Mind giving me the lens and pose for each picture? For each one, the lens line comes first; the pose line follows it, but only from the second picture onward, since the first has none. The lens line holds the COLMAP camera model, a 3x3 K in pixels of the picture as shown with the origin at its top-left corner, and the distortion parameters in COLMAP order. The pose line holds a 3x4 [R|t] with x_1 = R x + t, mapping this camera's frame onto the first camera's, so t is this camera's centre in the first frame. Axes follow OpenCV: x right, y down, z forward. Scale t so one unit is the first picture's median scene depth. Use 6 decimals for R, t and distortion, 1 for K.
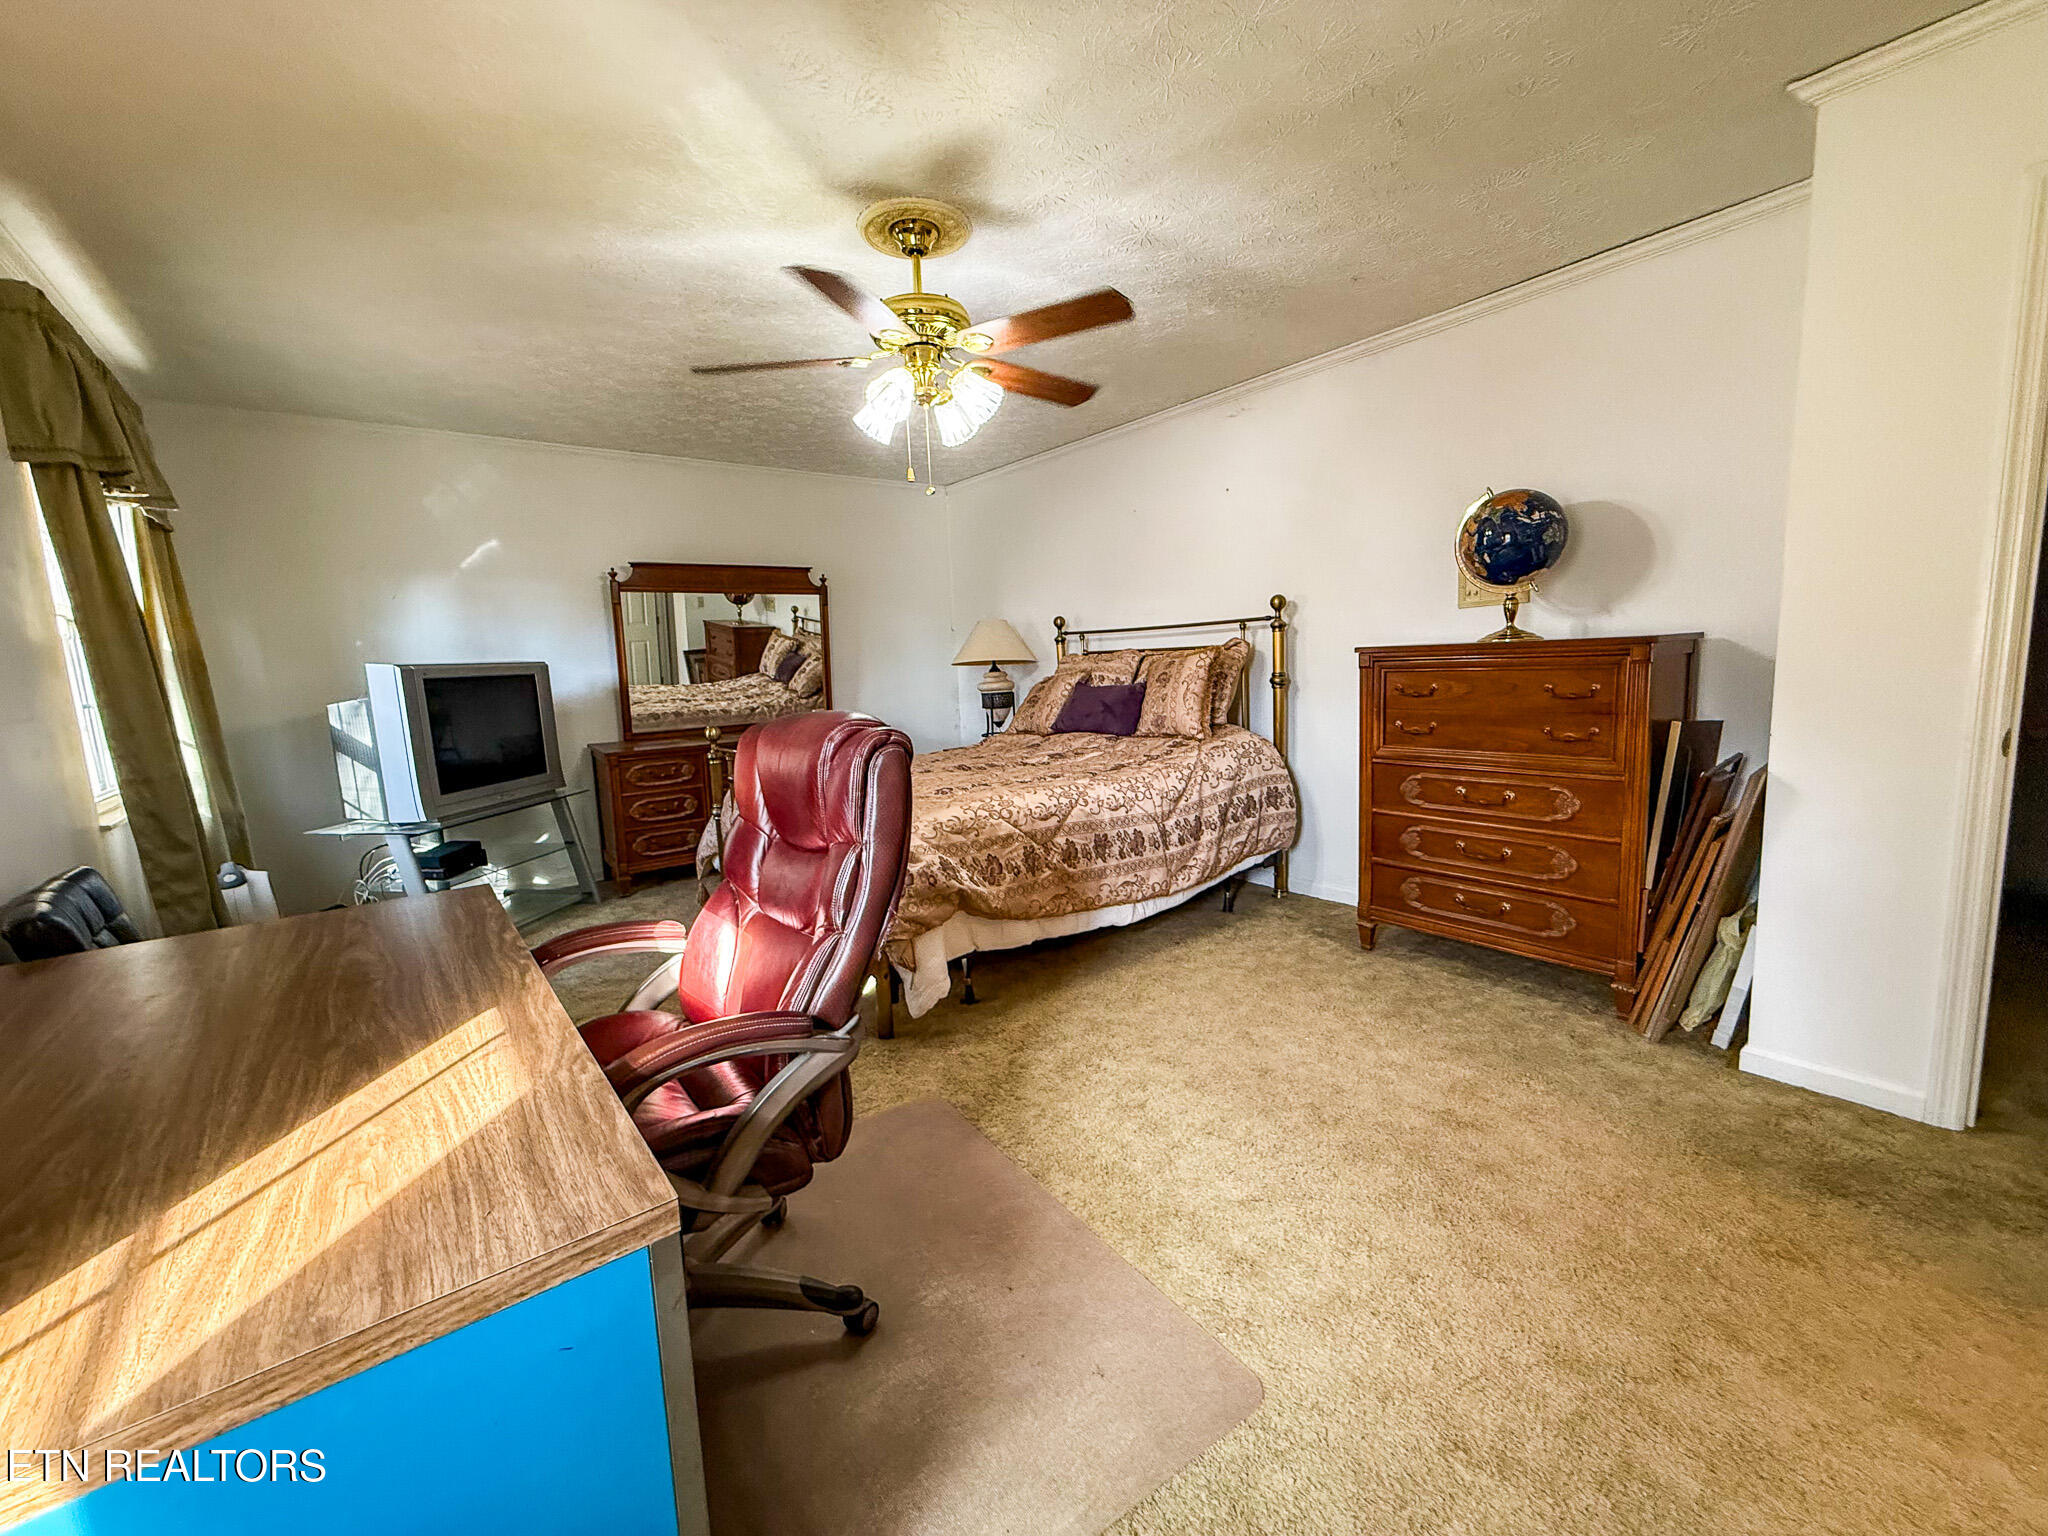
lens RADIAL K [[816.1, 0, 1008.3], [0, 816.1, 769.1], [0, 0, 1]] dist [0.001965, -0.000241]
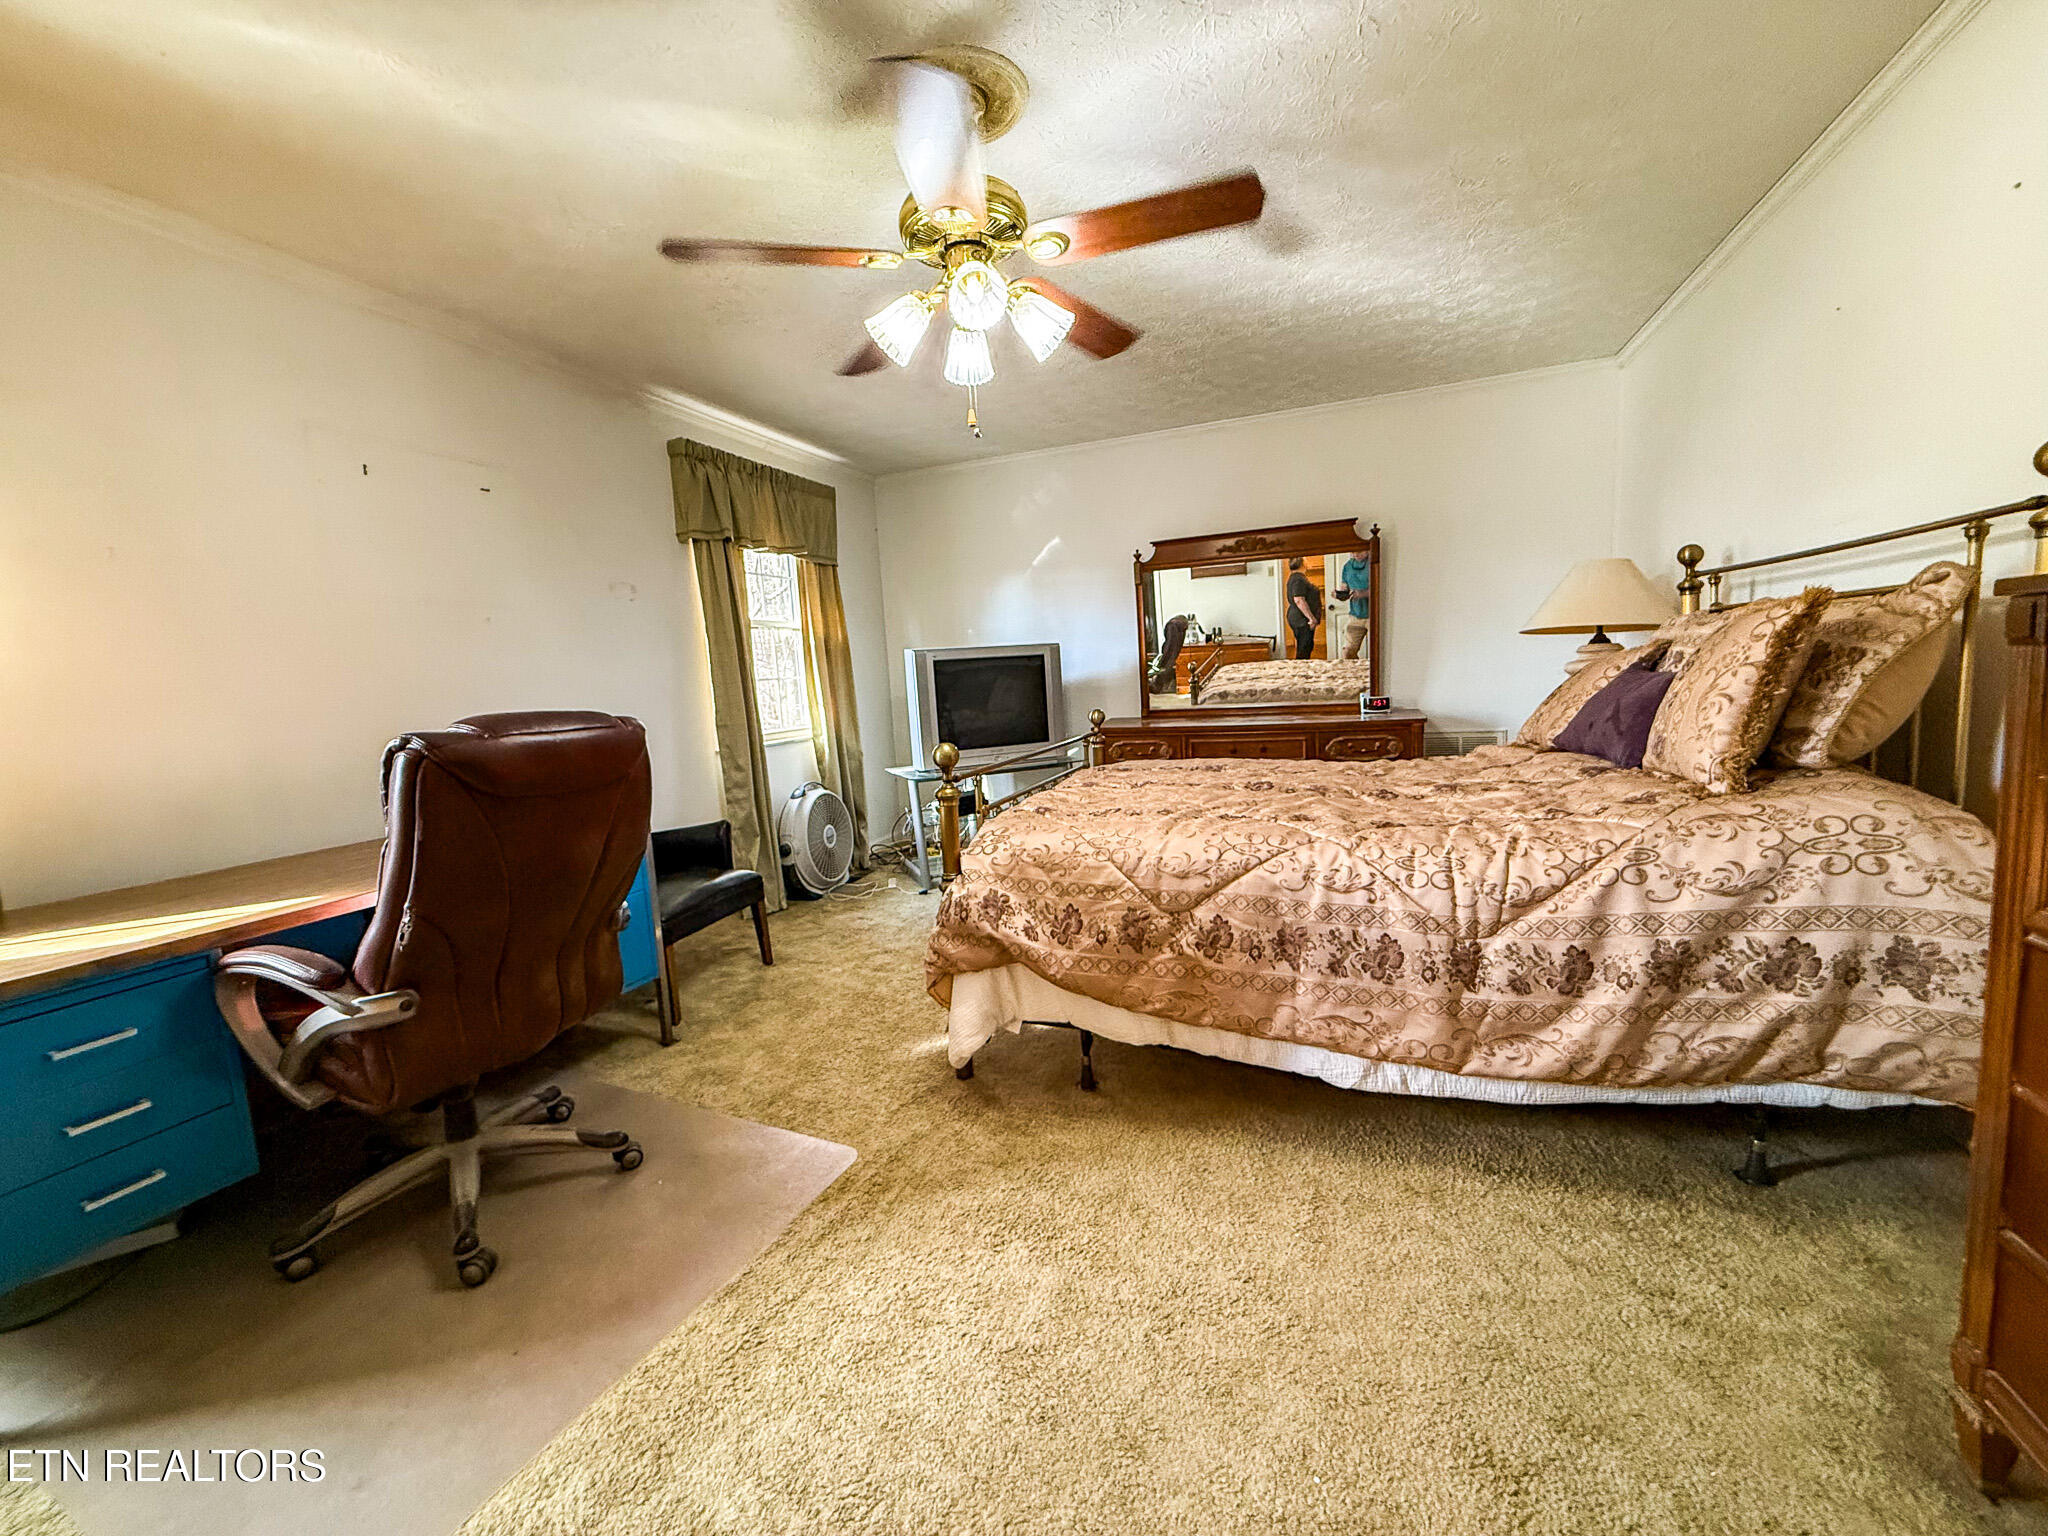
lens RADIAL K [[816.1, 0, 1020.9], [0, 816.1, 766.6], [0, 0, 1]] dist [0.001965, -0.000241]
pose [[0.518816, 0.114772, -0.847147, 0.462649], [-0.081671, 0.993069, 0.084524, -0.065285], [0.850976, 0.025334, 0.524594, 0.455704]]
